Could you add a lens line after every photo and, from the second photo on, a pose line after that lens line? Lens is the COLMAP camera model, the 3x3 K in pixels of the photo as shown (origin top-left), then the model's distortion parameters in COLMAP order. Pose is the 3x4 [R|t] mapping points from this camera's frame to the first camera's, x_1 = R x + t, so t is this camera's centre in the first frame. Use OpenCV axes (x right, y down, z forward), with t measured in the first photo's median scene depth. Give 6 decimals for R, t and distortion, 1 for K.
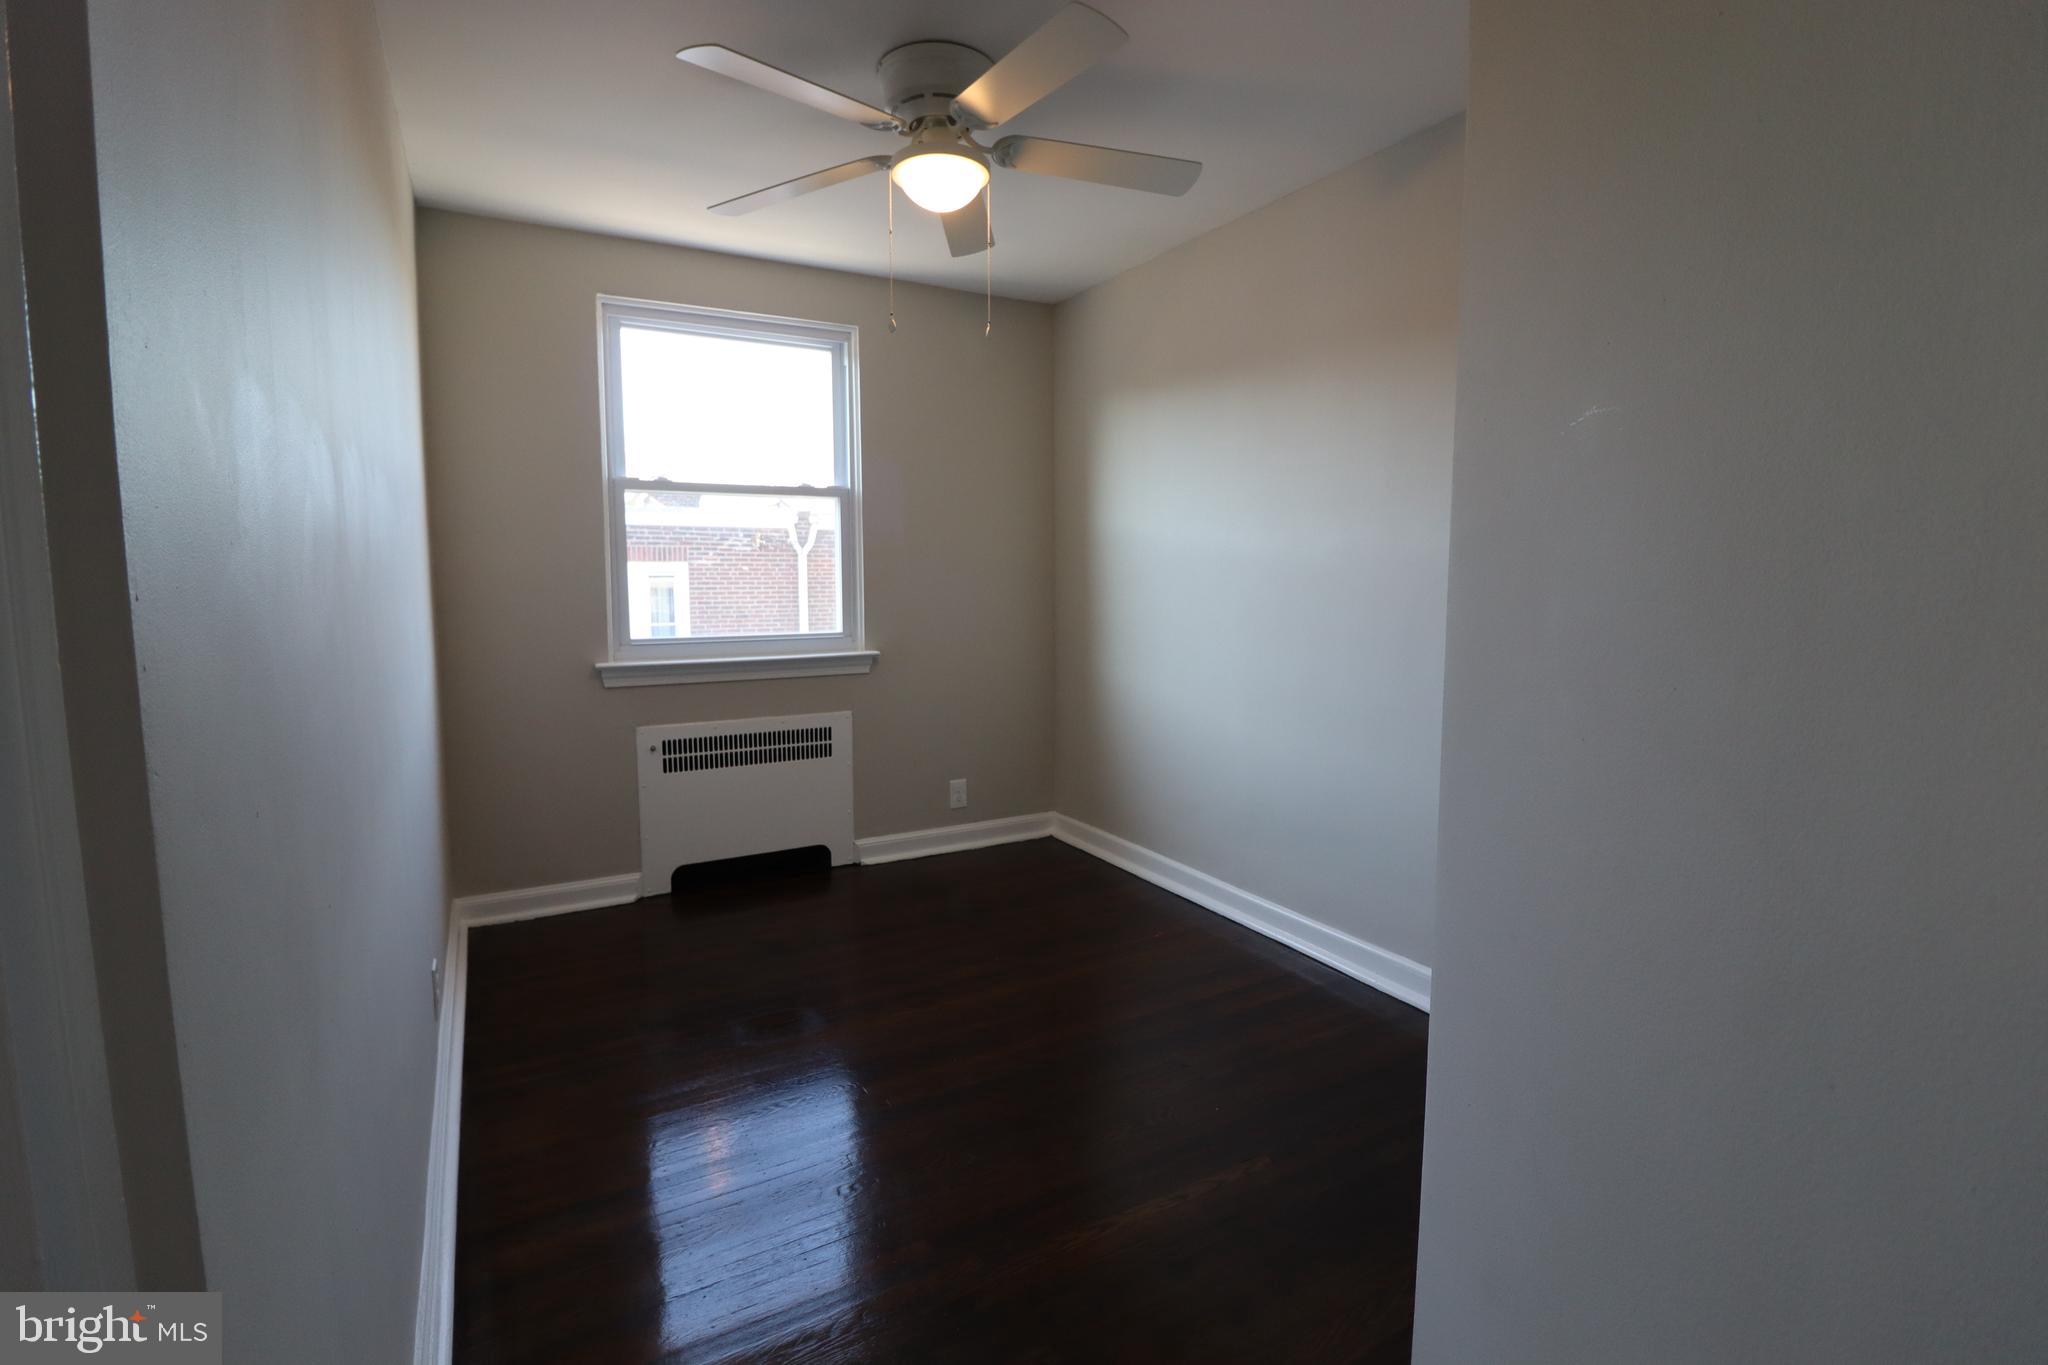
lens RADIAL K [[949.0, 0, 1024.8], [0, 949.0, 678.3], [0, 0, 1]] dist [-0.000256, -0.012104]
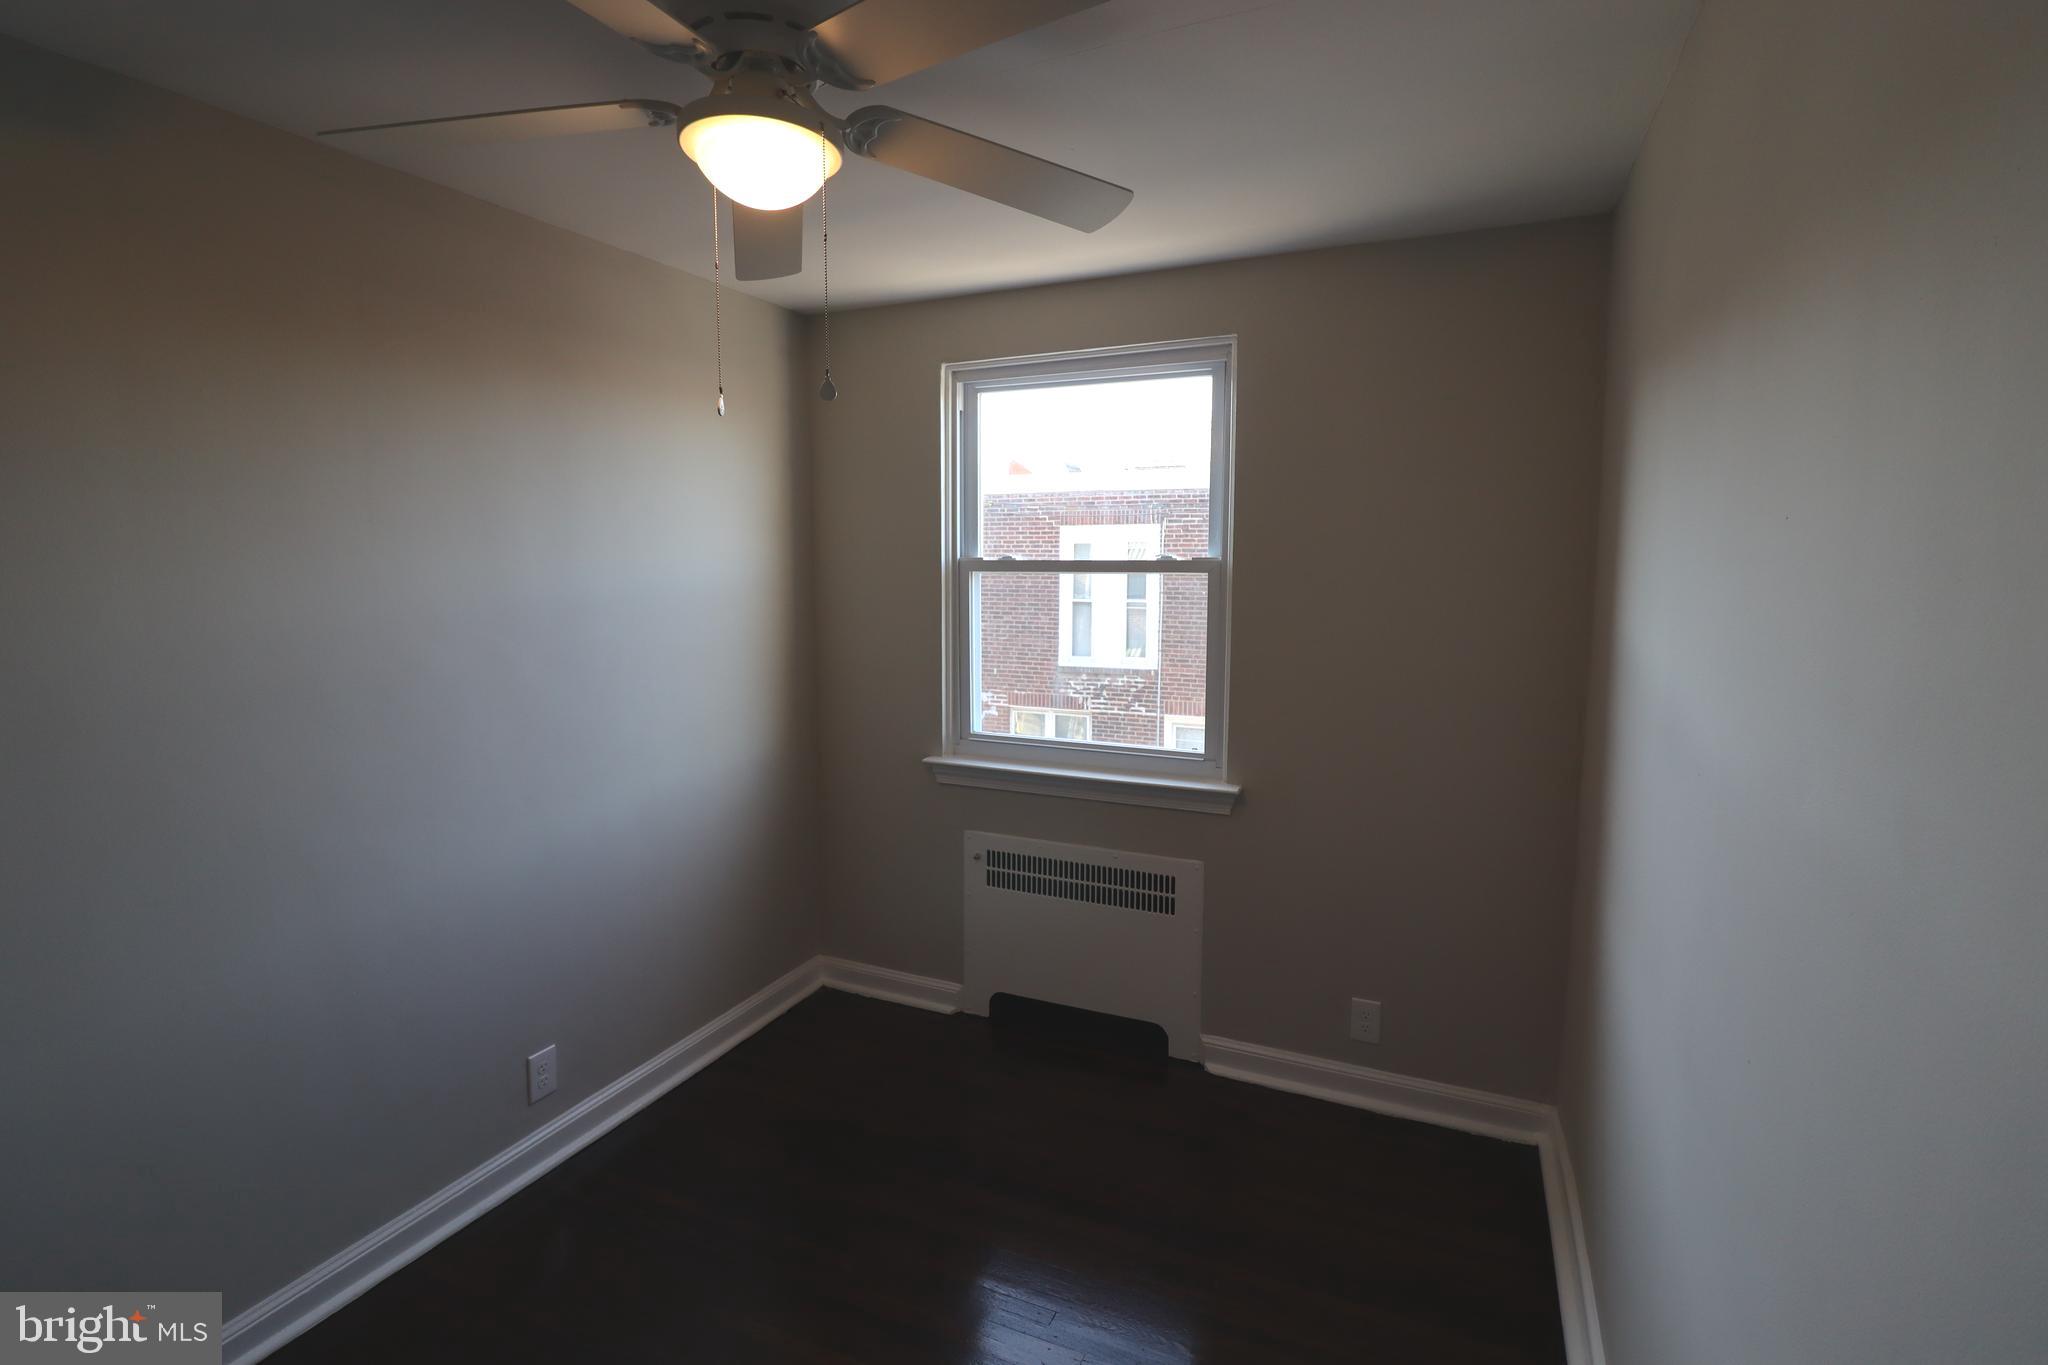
lens RADIAL K [[949.0, 0, 1020.8], [0, 949.0, 677.7], [0, 0, 1]] dist [-0.000256, -0.012104]
pose [[0.590975, 0.096474, -0.800900, 0.328505], [-0.091612, 0.994426, 0.052186, -0.141351], [0.801471, 0.042531, 0.596520, 0.470546]]
